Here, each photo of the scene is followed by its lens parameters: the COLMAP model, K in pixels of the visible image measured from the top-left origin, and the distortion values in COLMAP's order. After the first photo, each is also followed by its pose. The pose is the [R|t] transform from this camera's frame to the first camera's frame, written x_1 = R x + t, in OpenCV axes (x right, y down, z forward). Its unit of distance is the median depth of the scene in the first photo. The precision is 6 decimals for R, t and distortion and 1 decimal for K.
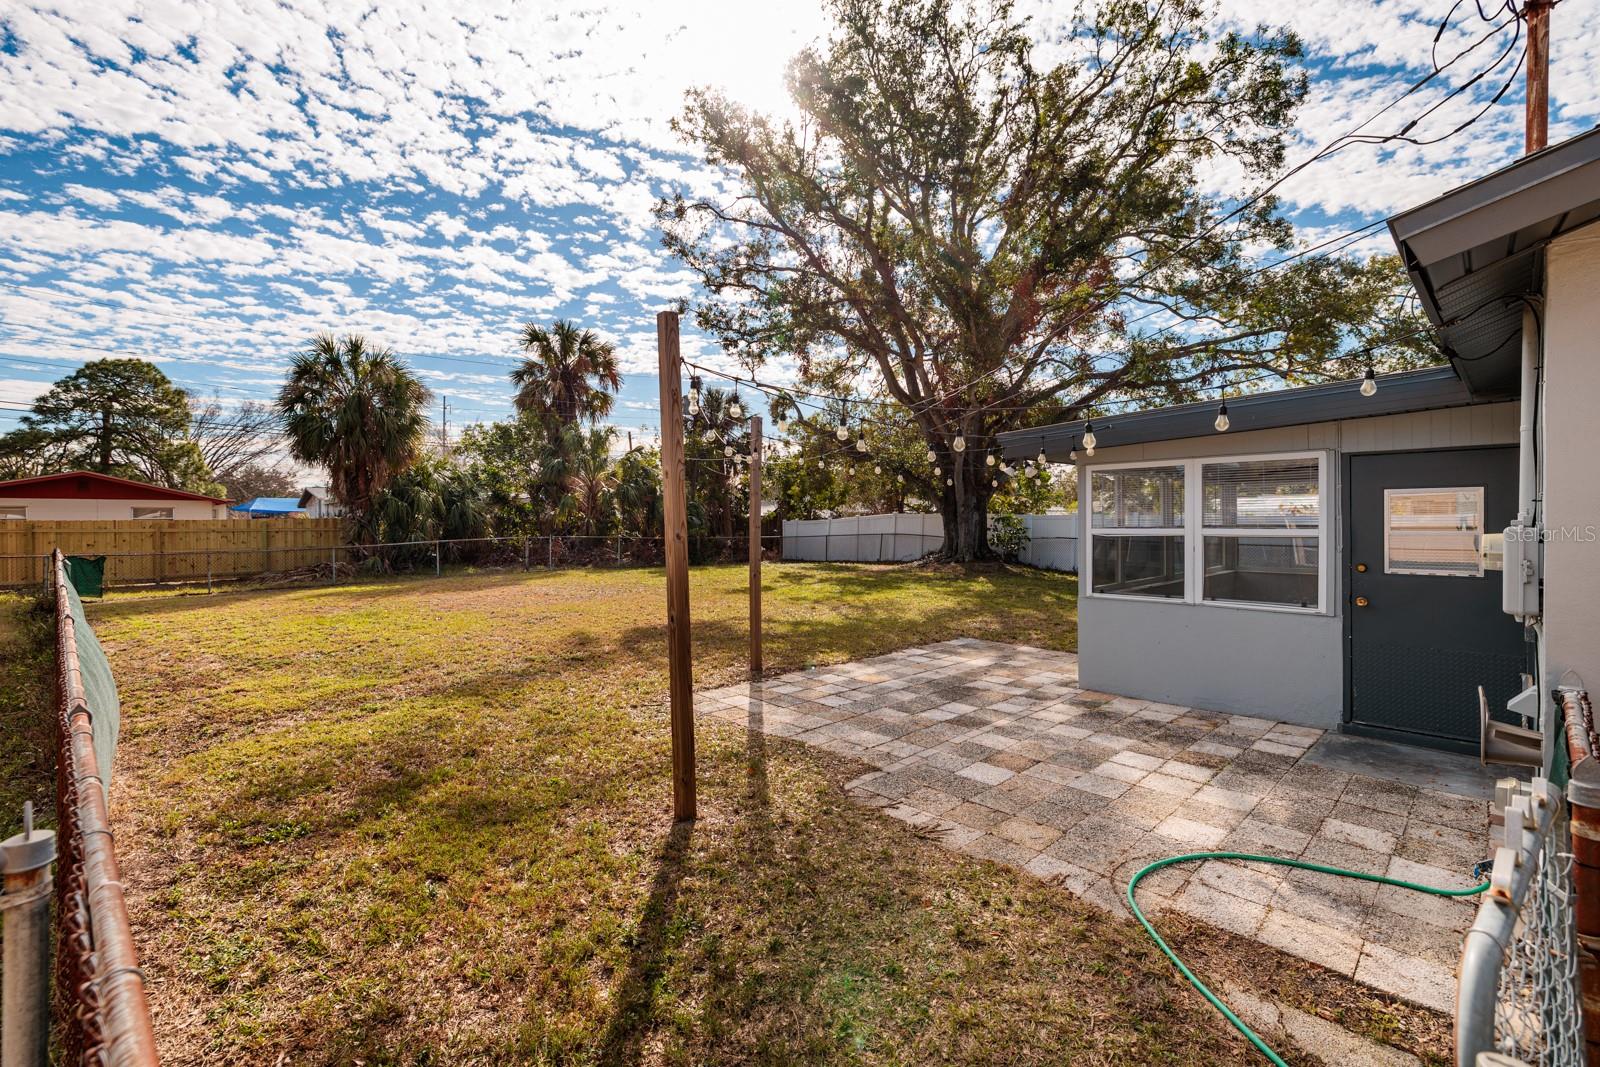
lens RADIAL K [[687.2, 0, 793.4], [0, 687.2, 526.0], [0, 0, 1]] dist [-0.001905, 0.000157]
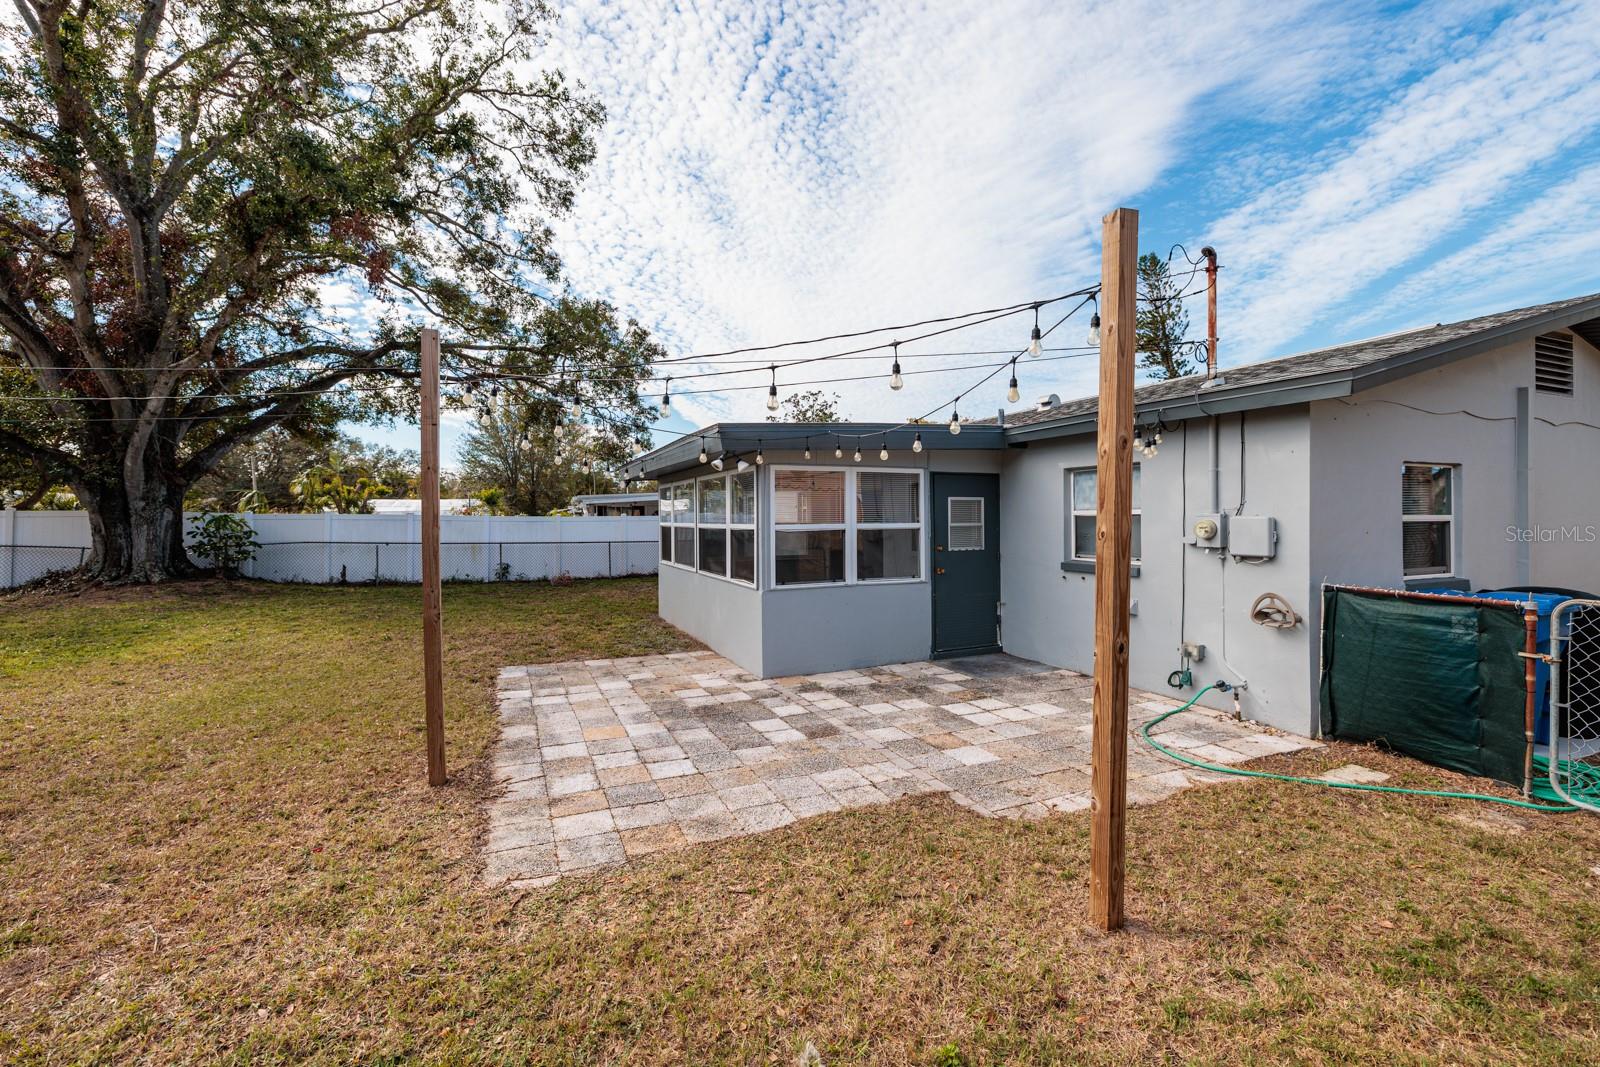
lens RADIAL K [[687.2, 0, 793.4], [0, 687.2, 526.0], [0, 0, 1]] dist [-0.001905, 0.000157]
pose [[0.339611, -0.006160, 0.940546, -0.633109], [0.011267, 0.999933, 0.002481, 0.005156], [-0.940498, 0.009755, 0.339658, 0.717764]]
